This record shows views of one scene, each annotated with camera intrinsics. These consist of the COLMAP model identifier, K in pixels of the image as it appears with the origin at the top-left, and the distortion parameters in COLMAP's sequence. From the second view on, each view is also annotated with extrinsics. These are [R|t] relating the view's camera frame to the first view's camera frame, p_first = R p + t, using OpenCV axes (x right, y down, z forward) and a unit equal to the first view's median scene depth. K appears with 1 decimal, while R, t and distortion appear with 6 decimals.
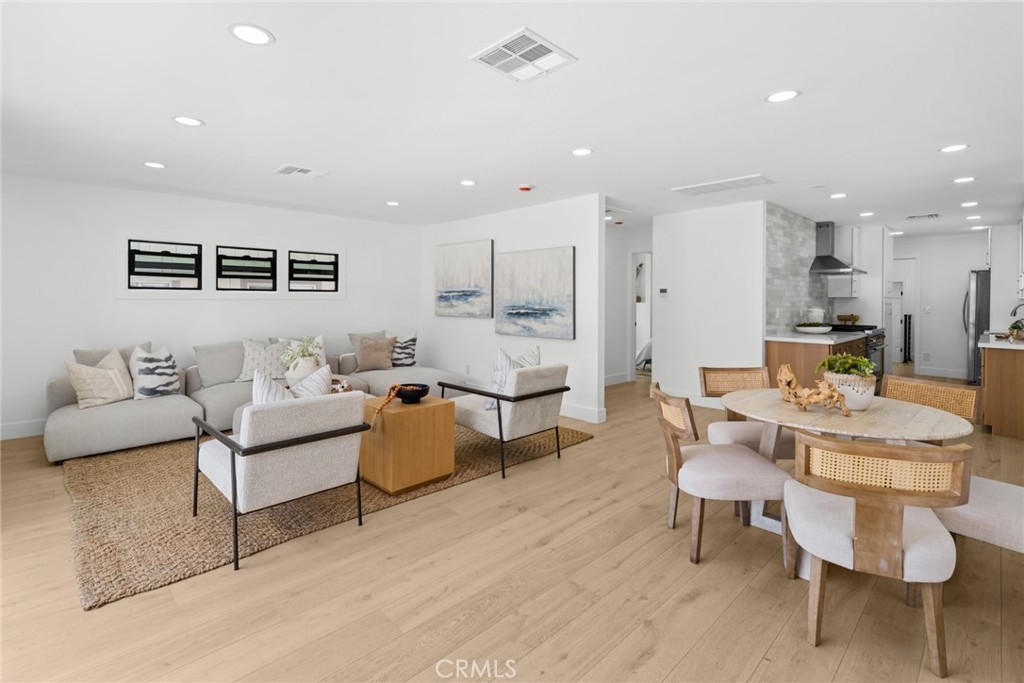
lens RADIAL K [[478.5, 0, 508.9], [0, 478.5, 294.8], [0, 0, 1]] dist [0.001349, -0.000763]
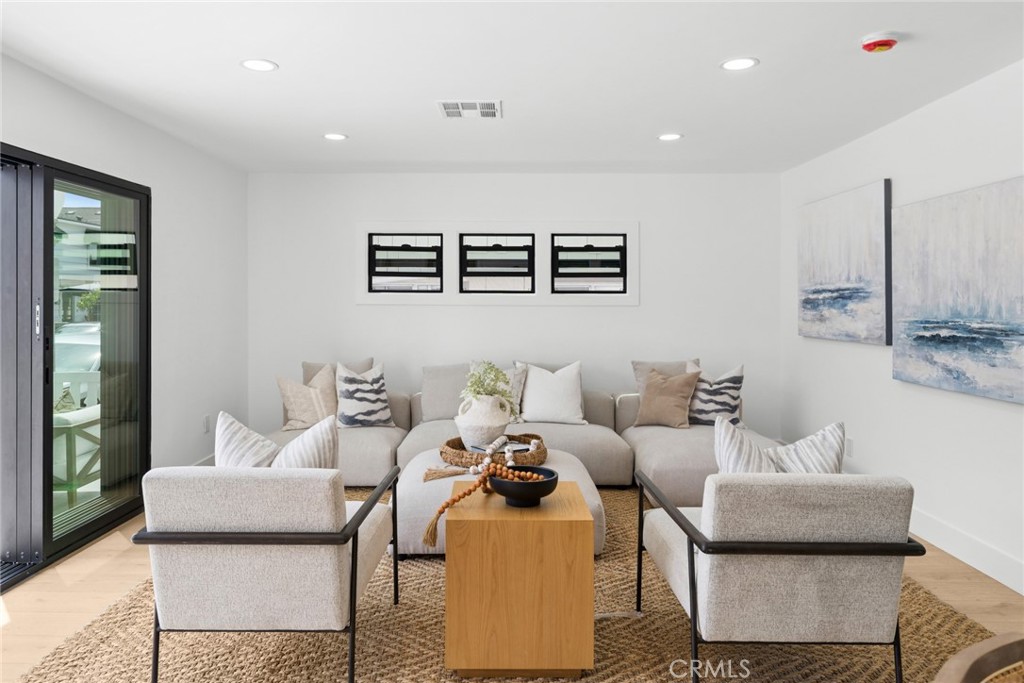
lens RADIAL K [[686.4, 0, 498.7], [0, 686.4, 297.7], [0, 0, 1]] dist [-0.003691, -0.002650]
pose [[0.709248, -0.006290, -0.704931, 0.180248], [0.004469, 0.999980, -0.004427, 0.002863], [0.704945, -0.000011, 0.709262, 0.271614]]
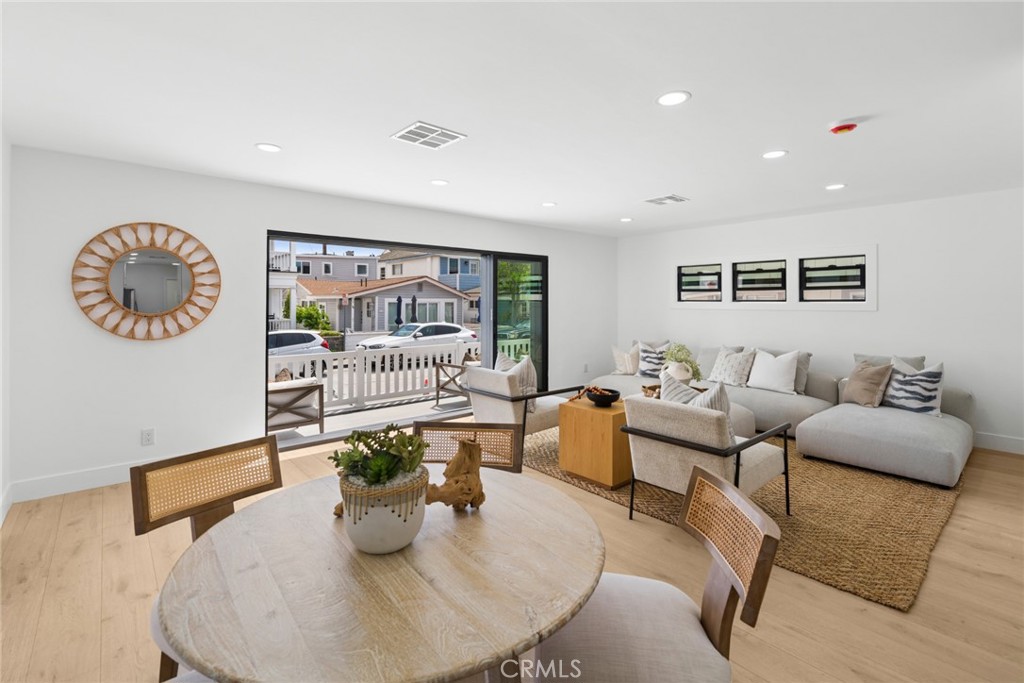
lens RADIAL K [[465.9, 0, 512.3], [0, 465.9, 295.4], [0, 0, 1]] dist [0.001283, 0.000270]
pose [[-0.047208, -0.028942, -0.998466, 0.505201], [-0.003572, 0.999579, -0.028806, 0.008707], [0.998879, 0.002207, -0.047291, 0.507019]]
